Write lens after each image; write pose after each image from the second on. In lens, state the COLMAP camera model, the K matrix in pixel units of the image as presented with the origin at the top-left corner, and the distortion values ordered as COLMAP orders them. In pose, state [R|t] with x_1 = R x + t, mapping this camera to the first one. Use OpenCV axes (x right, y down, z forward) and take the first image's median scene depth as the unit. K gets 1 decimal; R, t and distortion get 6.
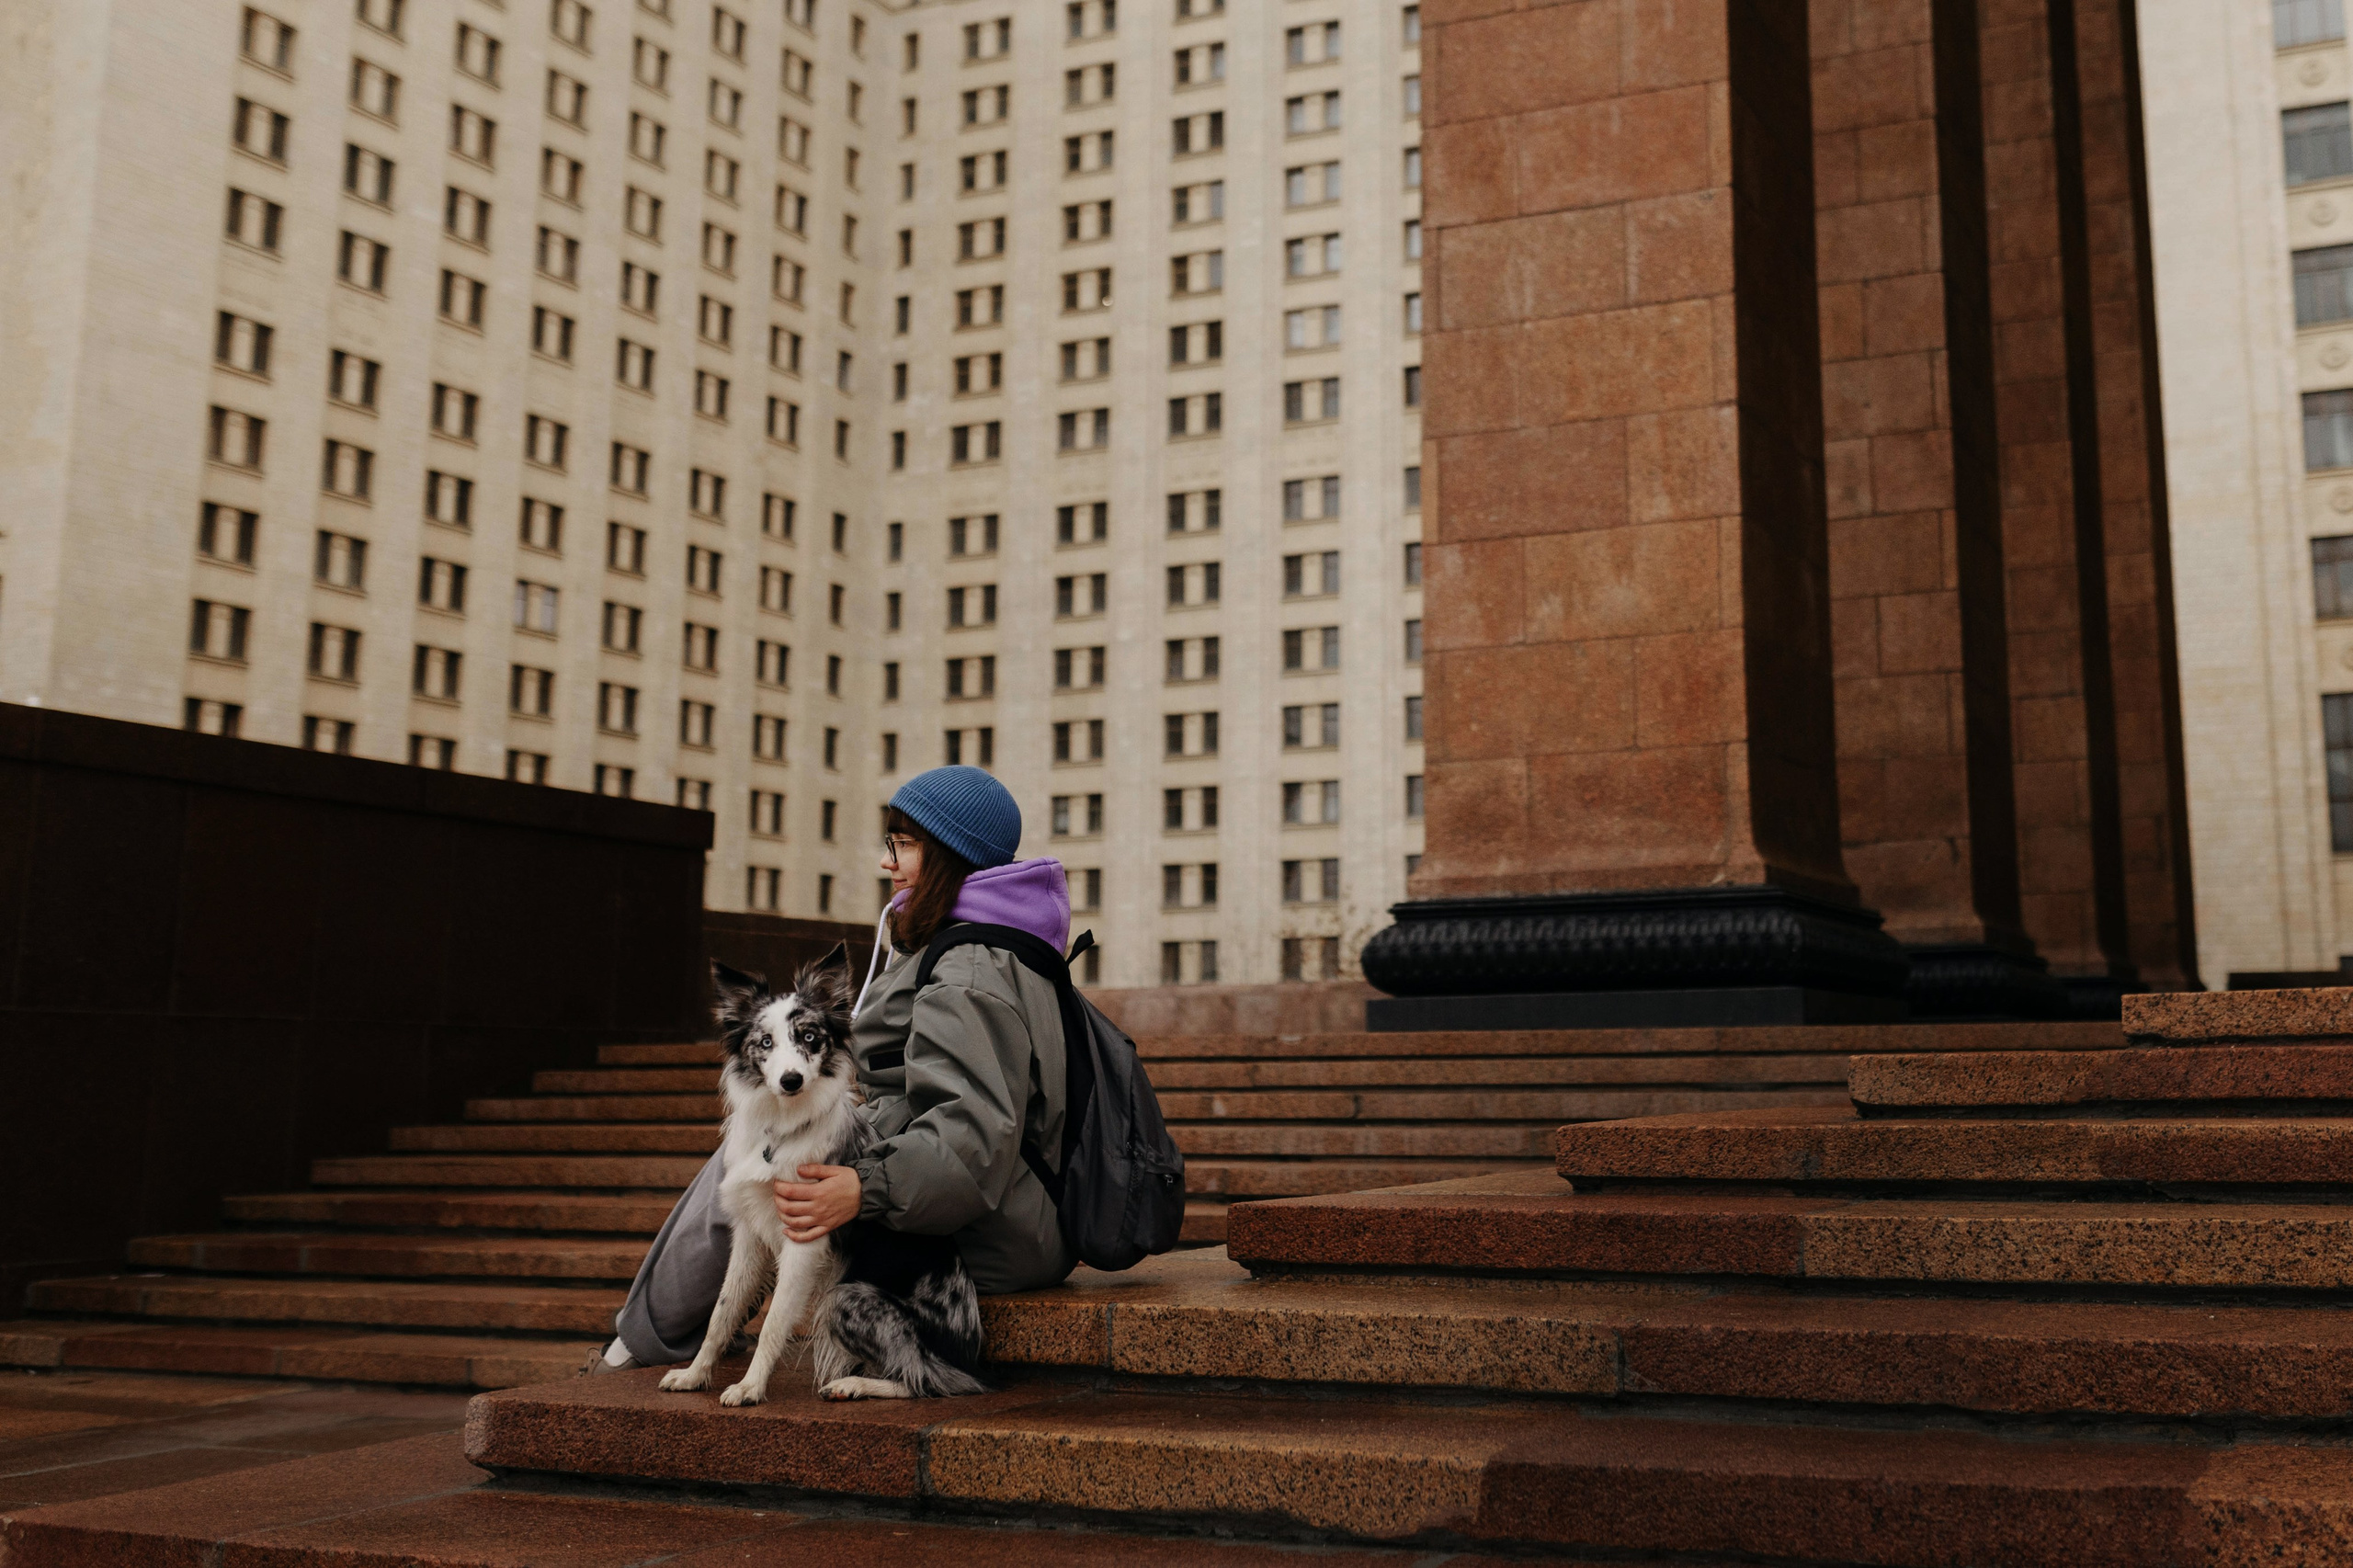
lens RADIAL K [[2550.6, 0, 1328.4], [0, 2550.6, 722.2], [0, 0, 1]] dist [-0.009796, -0.000068]
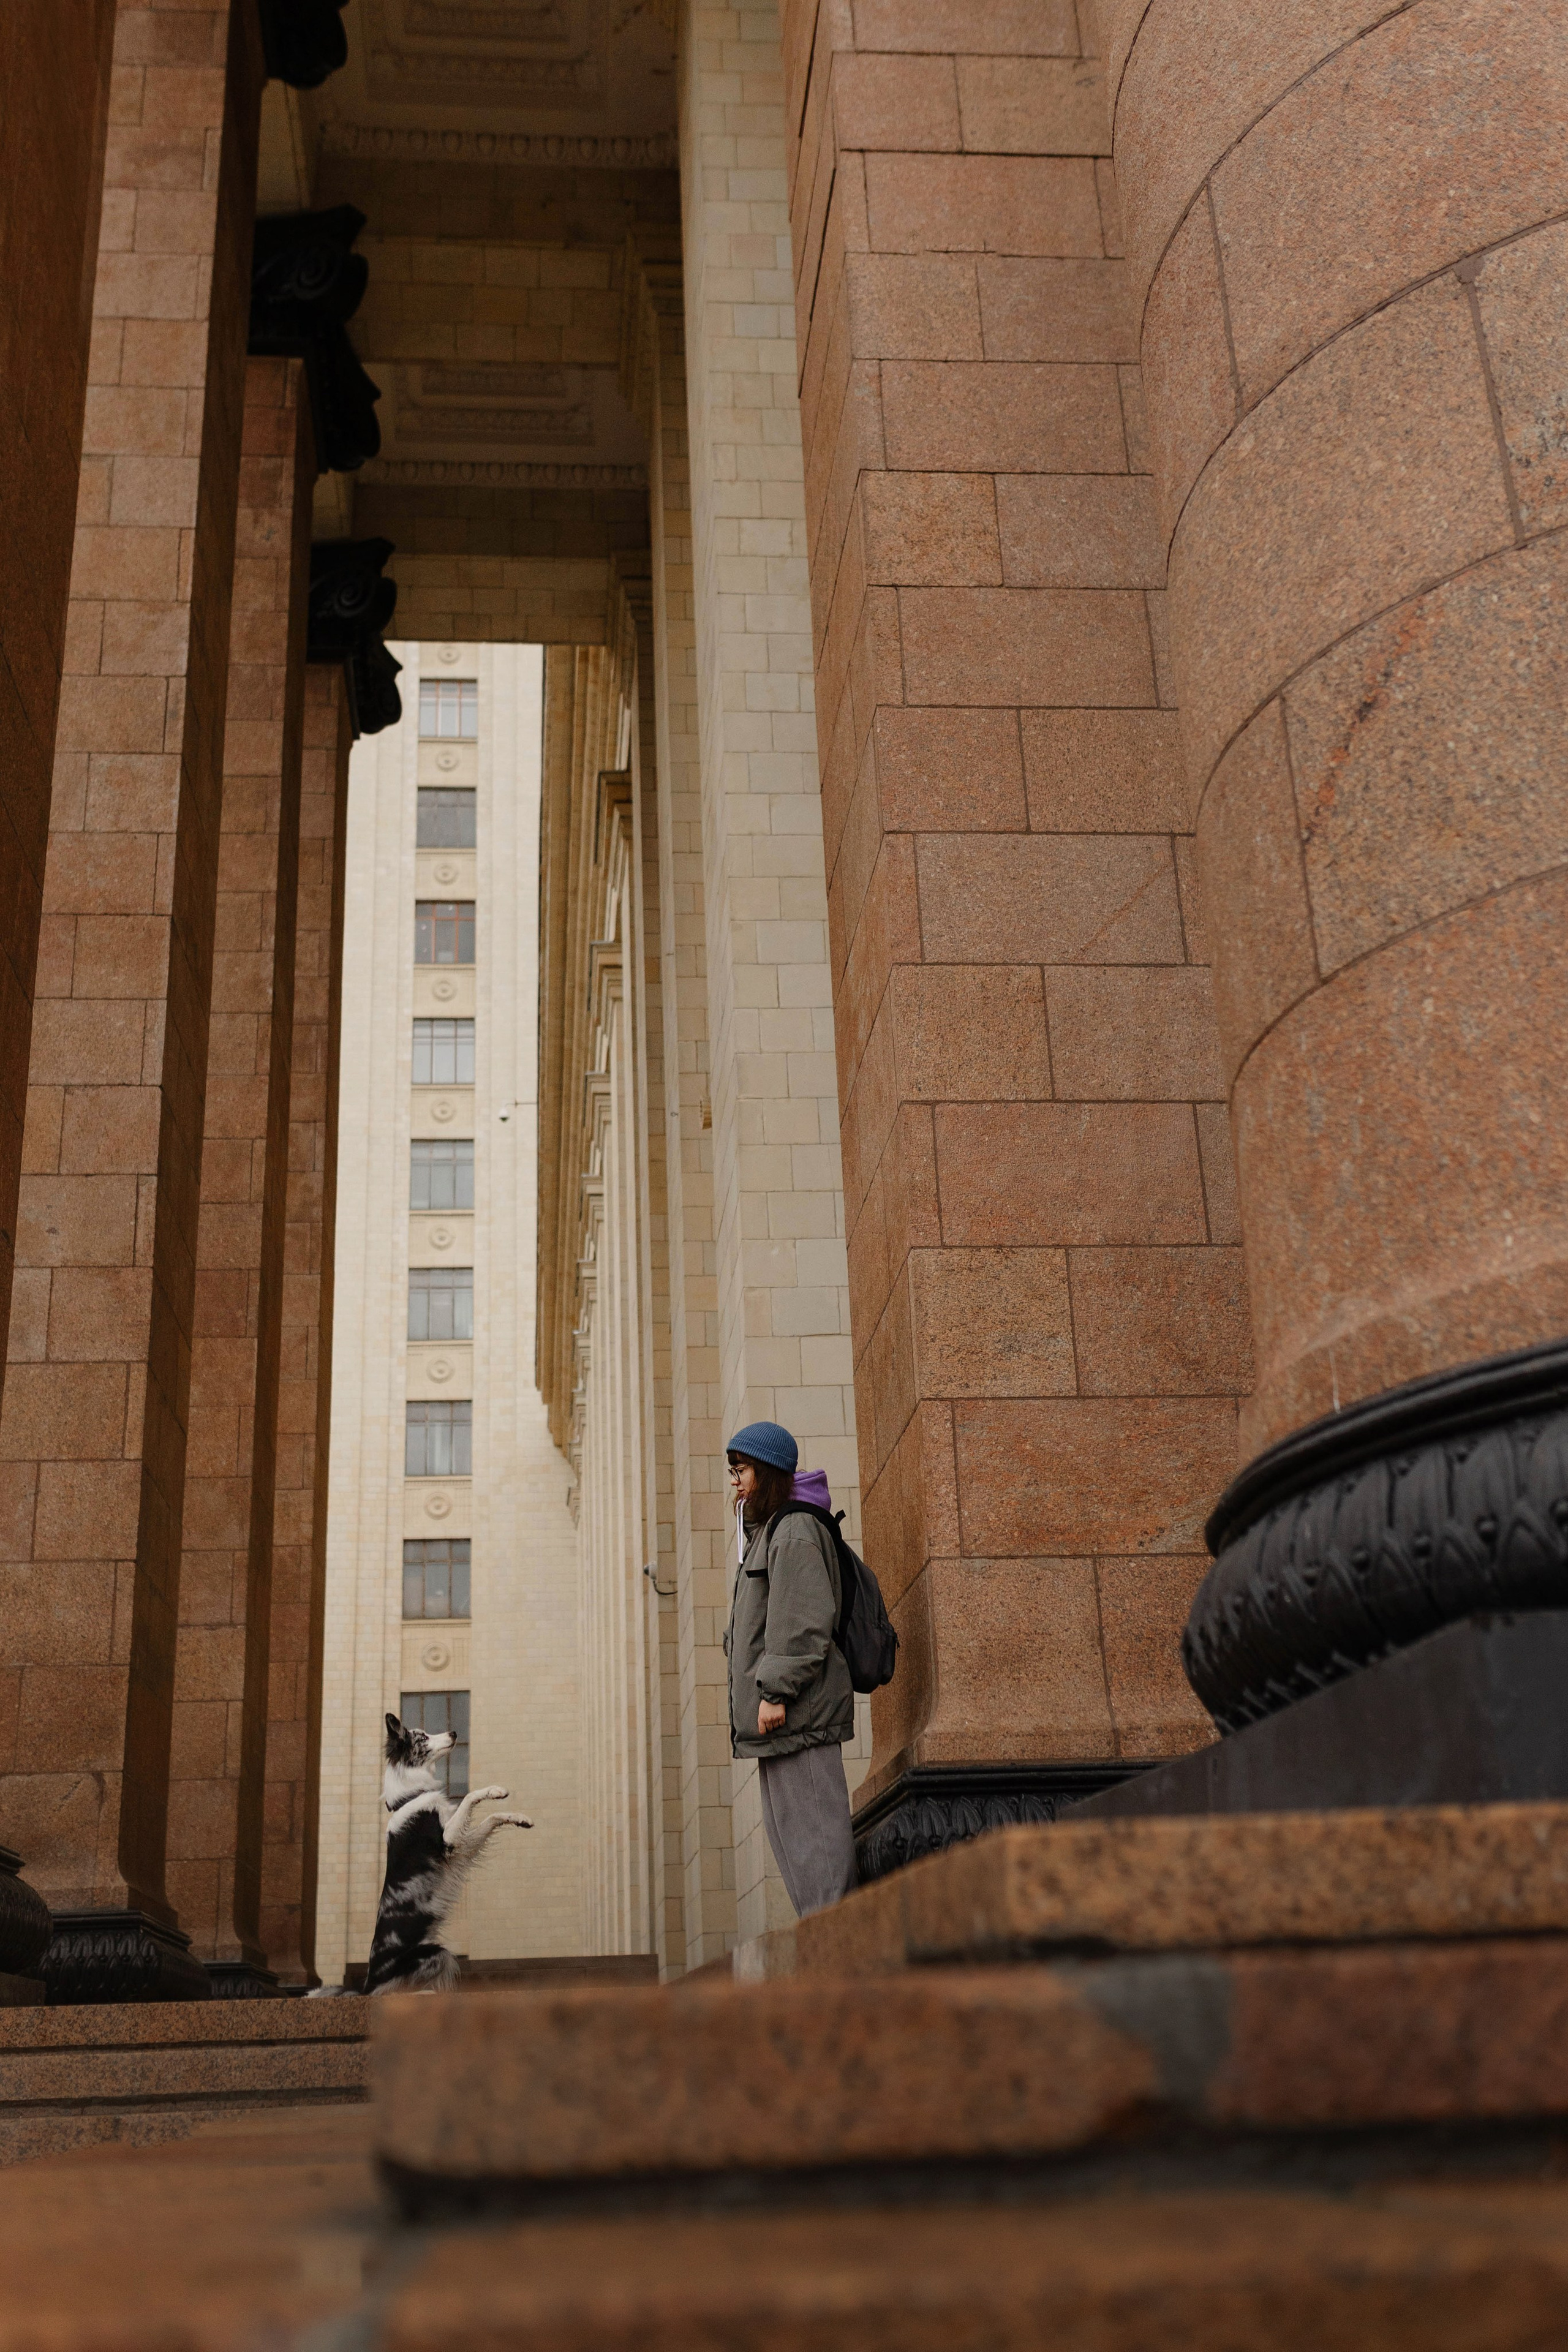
lens RADIAL K [[2357.2, 0, 784.0], [0, 2357.2, 1176.0], [0, 0, 1]] dist [0.005490, 0.003175]
pose [[0.852466, 0.159970, 0.497706, 0.027413], [-0.040945, 0.969538, -0.241493, 0.030297], [-0.521177, 0.185486, 0.833048, 0.215652]]
